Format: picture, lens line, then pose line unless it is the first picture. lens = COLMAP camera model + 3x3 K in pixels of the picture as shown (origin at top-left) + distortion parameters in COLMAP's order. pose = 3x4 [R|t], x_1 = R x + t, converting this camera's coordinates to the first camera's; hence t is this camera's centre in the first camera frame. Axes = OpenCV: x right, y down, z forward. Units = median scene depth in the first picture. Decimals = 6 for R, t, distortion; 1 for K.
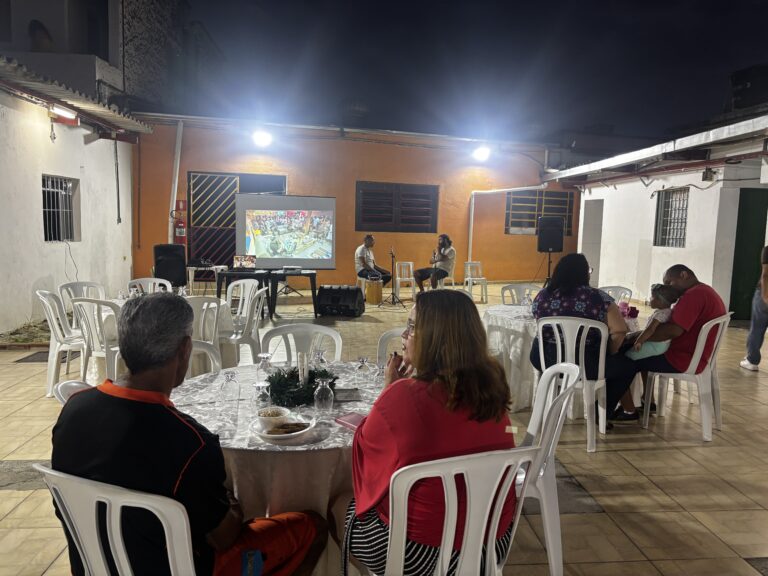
lens RADIAL K [[588.7, 0, 386.3], [0, 588.7, 283.6], [0, 0, 1]] dist [0.020175, -0.004454]
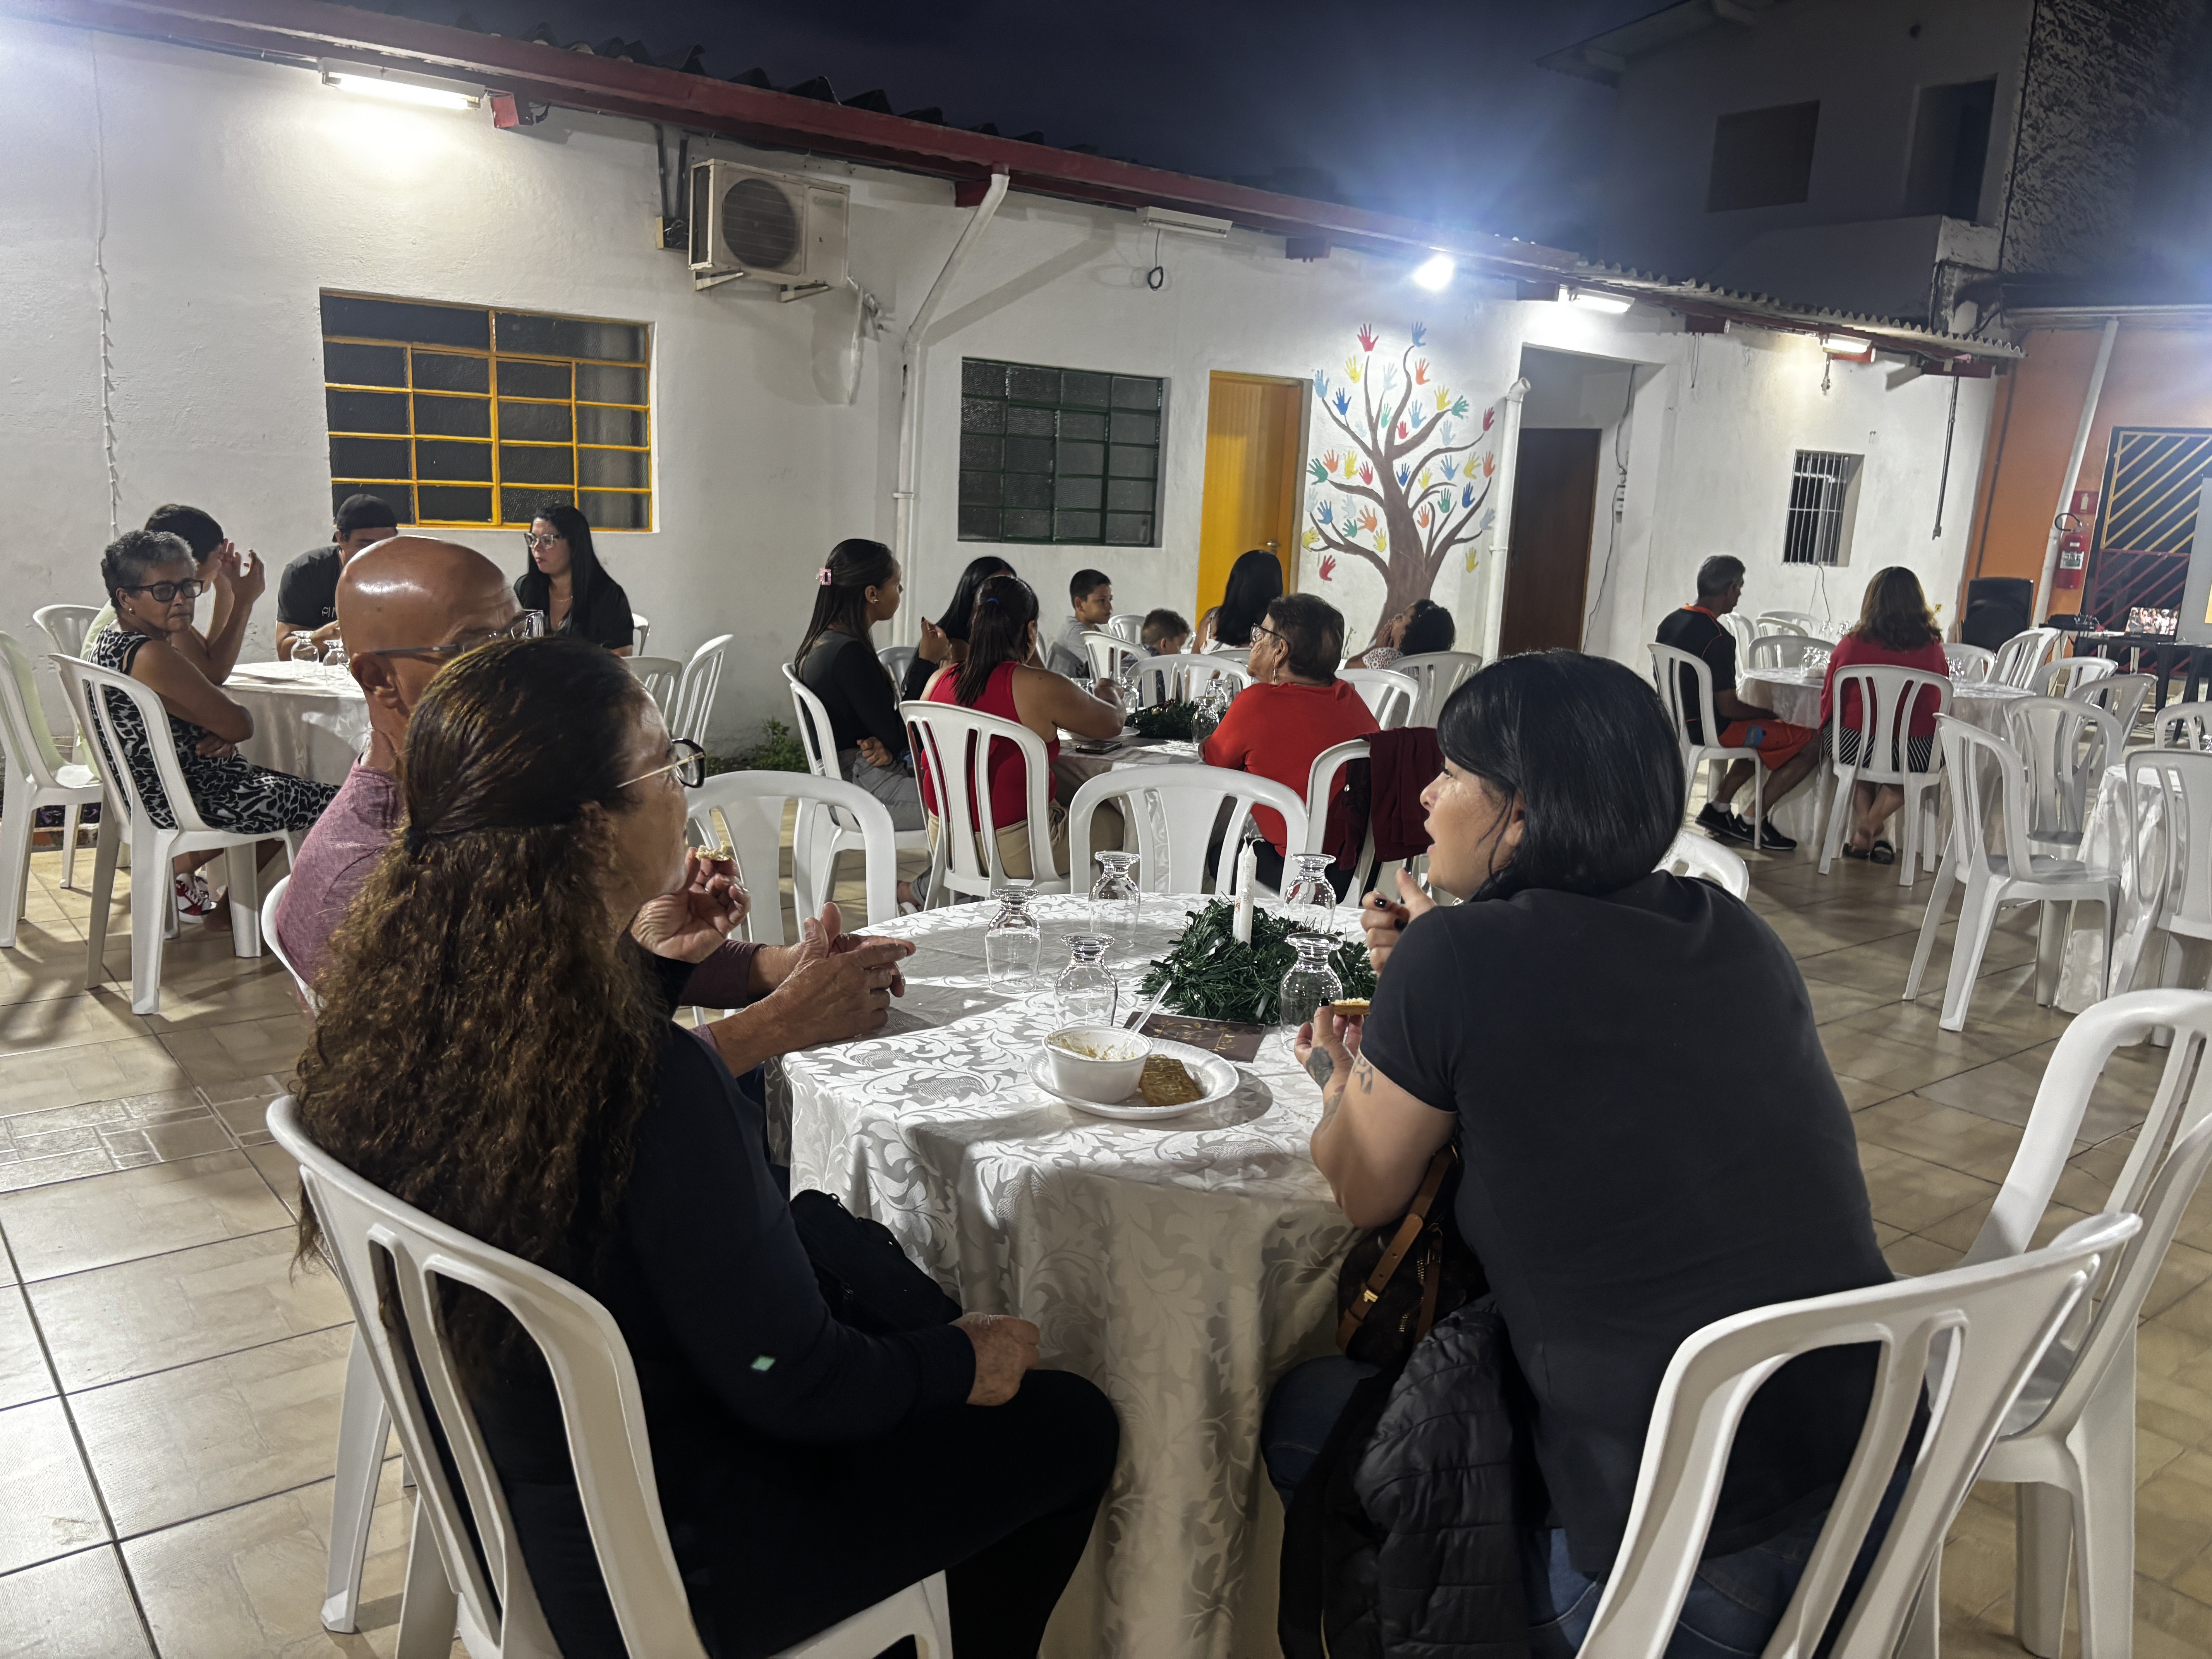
lens RADIAL K [[1695.5, 0, 1112.6], [0, 1695.5, 816.9], [0, 0, 1]] dist [0.020175, -0.004454]
pose [[0.580858, 0.160170, -0.798091, 0.374364], [-0.116159, 0.986726, 0.113486, 0.056072], [0.805674, 0.026786, 0.591753, -0.473646]]
